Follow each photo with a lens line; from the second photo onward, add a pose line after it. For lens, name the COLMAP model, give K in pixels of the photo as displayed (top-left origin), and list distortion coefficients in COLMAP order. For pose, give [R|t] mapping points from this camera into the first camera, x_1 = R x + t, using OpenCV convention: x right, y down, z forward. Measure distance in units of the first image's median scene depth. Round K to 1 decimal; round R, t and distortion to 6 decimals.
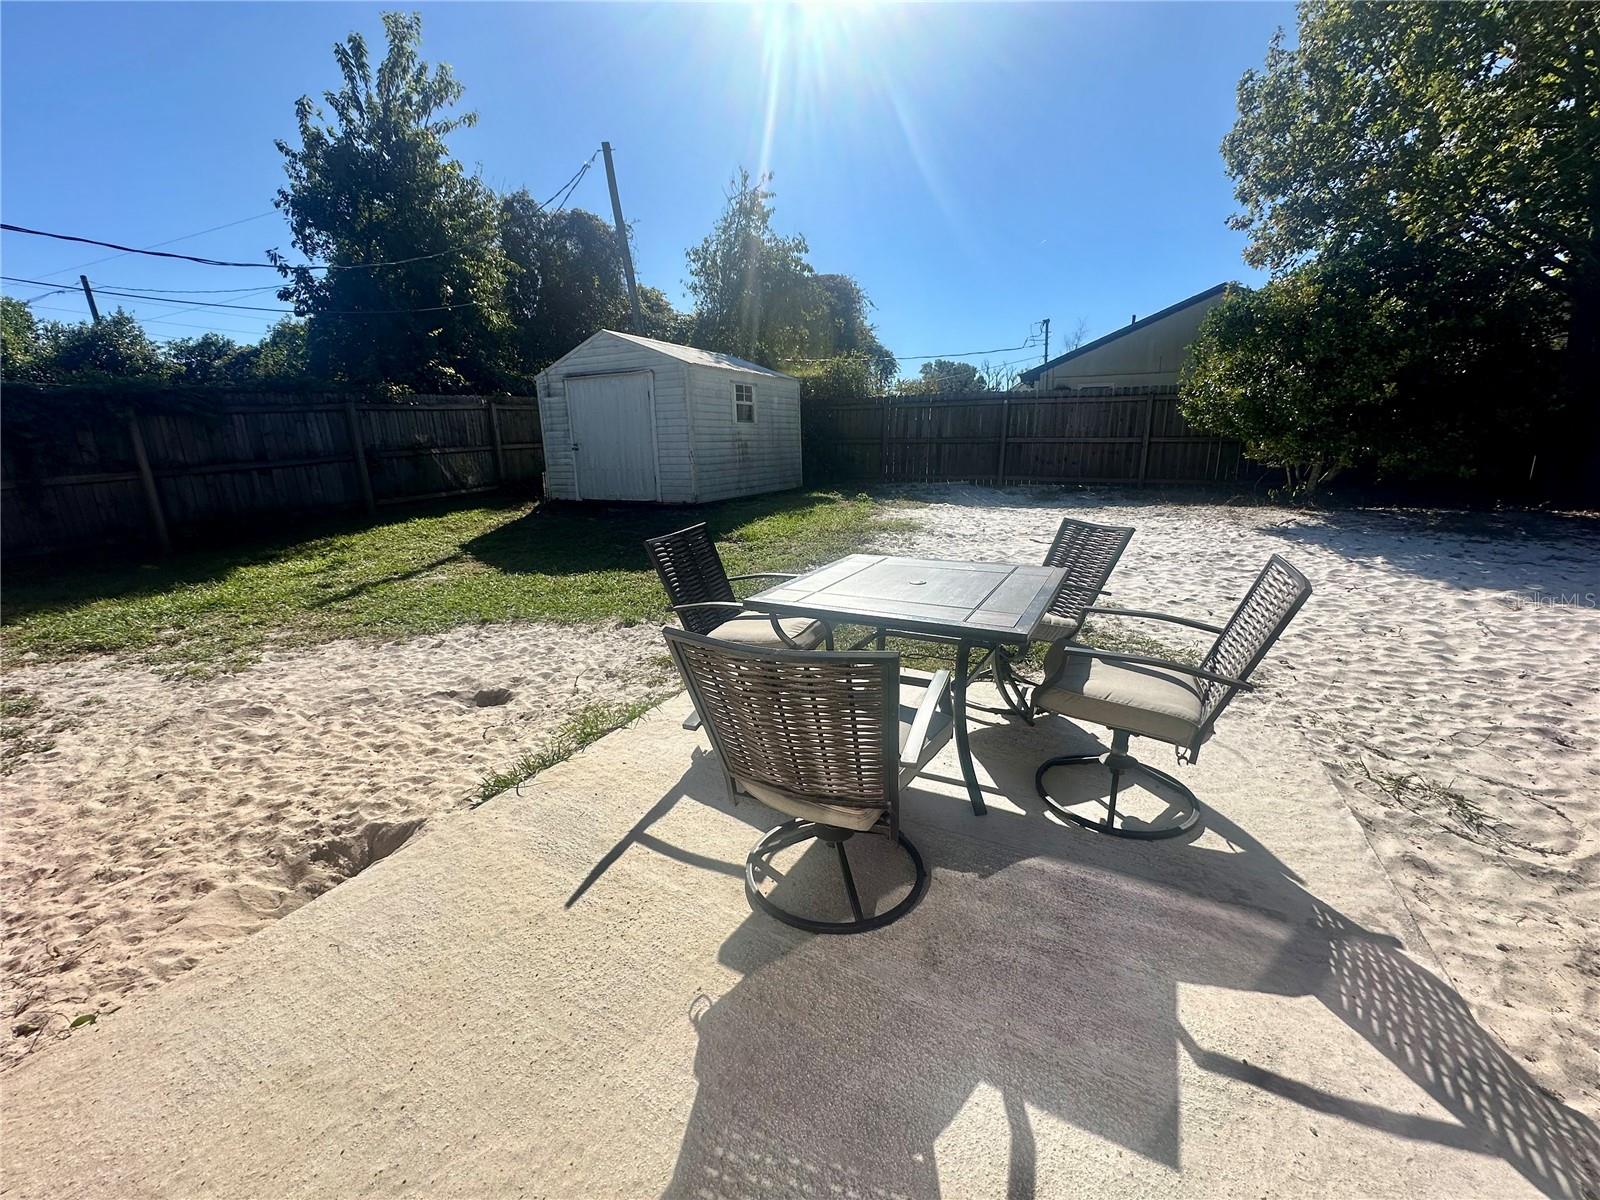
lens RADIAL K [[639.2, 0, 800.0], [0, 639.2, 600.0], [0, 0, 1]] dist [-0.003495, 0.001091]
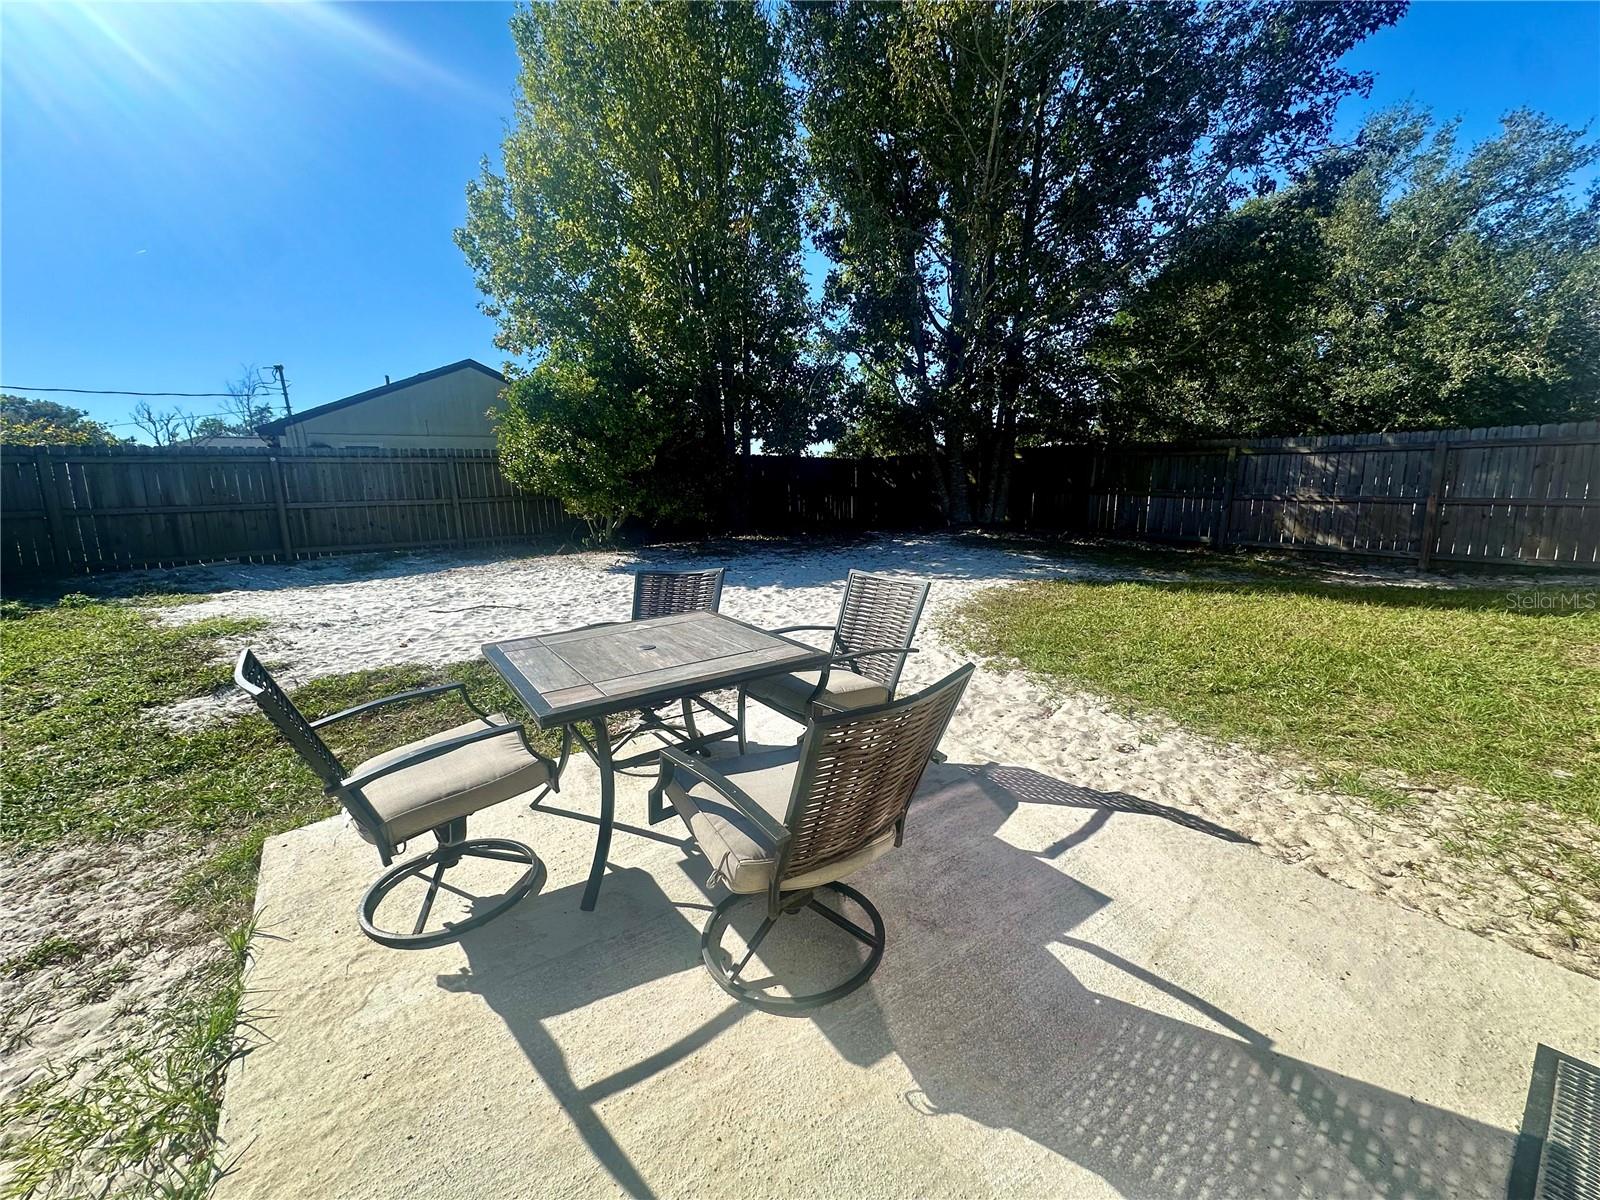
lens RADIAL K [[639.2, 0, 800.0], [0, 639.2, 600.0], [0, 0, 1]] dist [-0.003495, 0.001091]
pose [[0.454885, -0.161022, 0.875872, -0.147405], [0.240197, 0.969252, 0.053442, -0.025338], [-0.857546, 0.186072, 0.479576, 0.090346]]
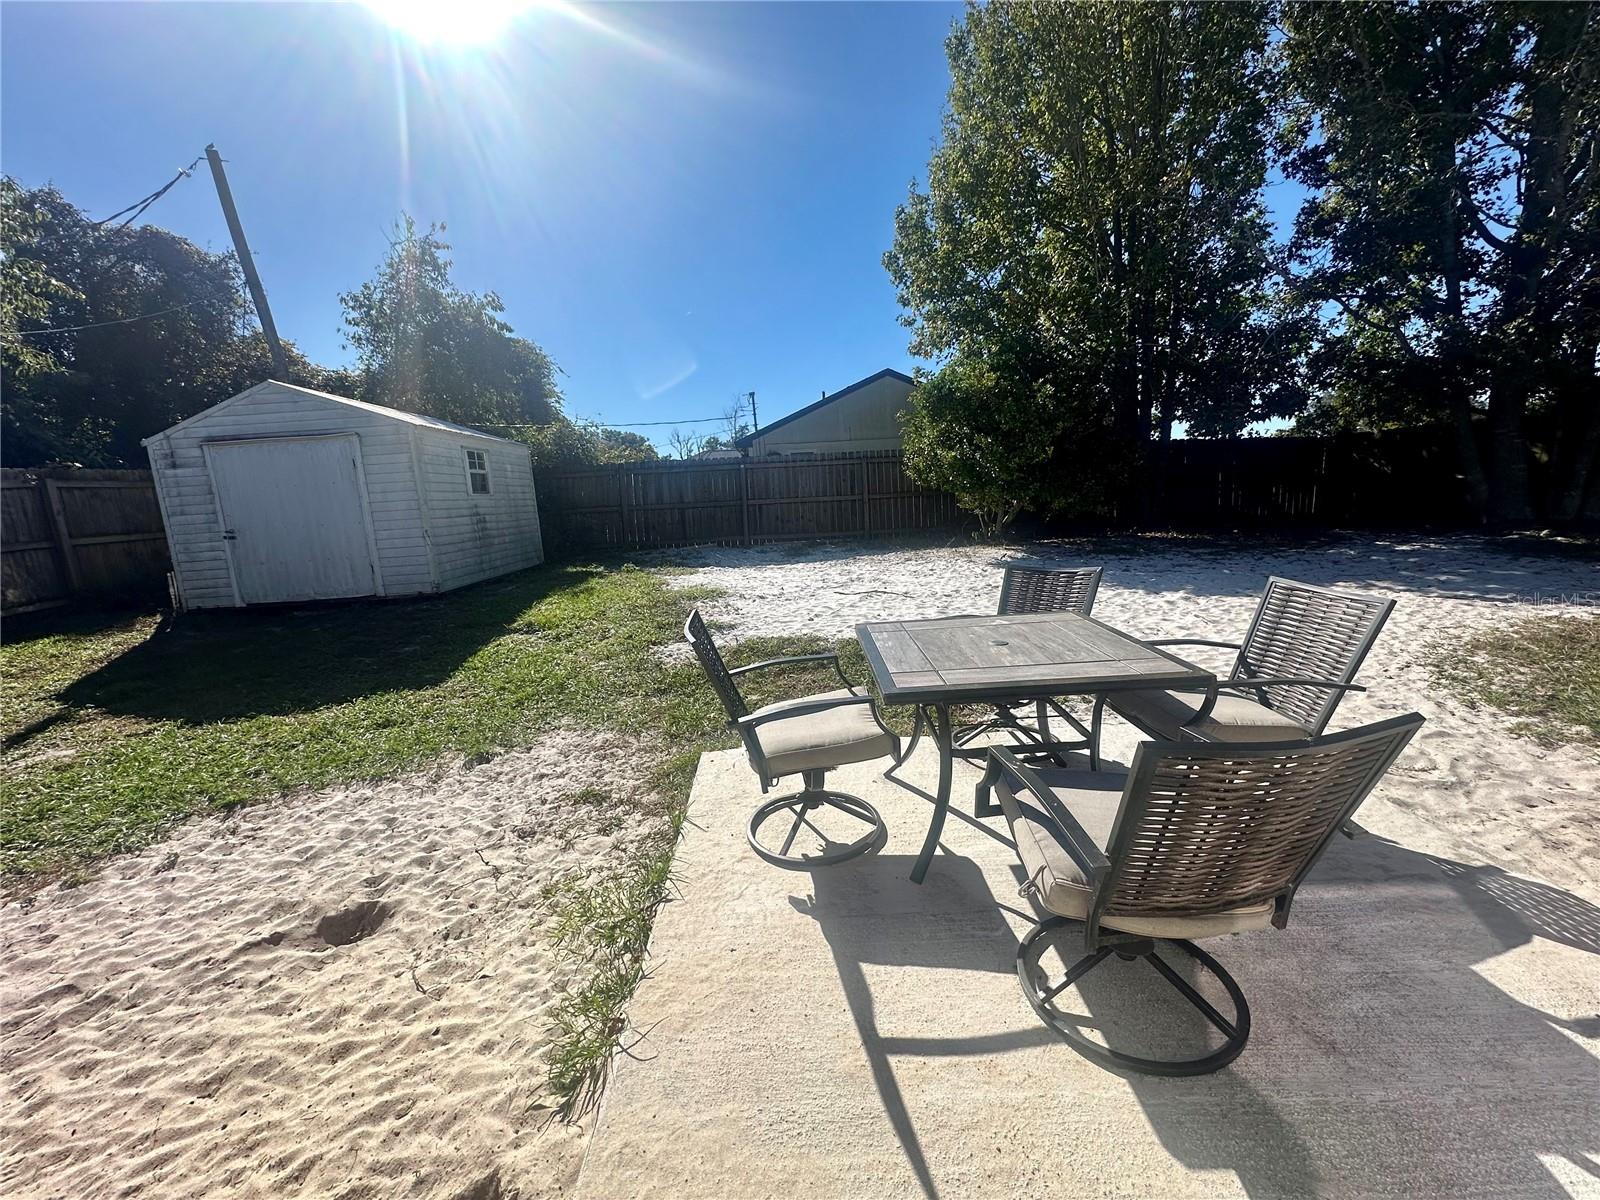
lens RADIAL K [[639.2, 0, 800.0], [0, 639.2, 600.0], [0, 0, 1]] dist [-0.003495, 0.001091]
pose [[0.877789, -0.111708, 0.465842, -0.139889], [0.157178, 0.985759, -0.059787, -0.021996], [-0.452529, 0.125700, 0.882846, 0.078824]]
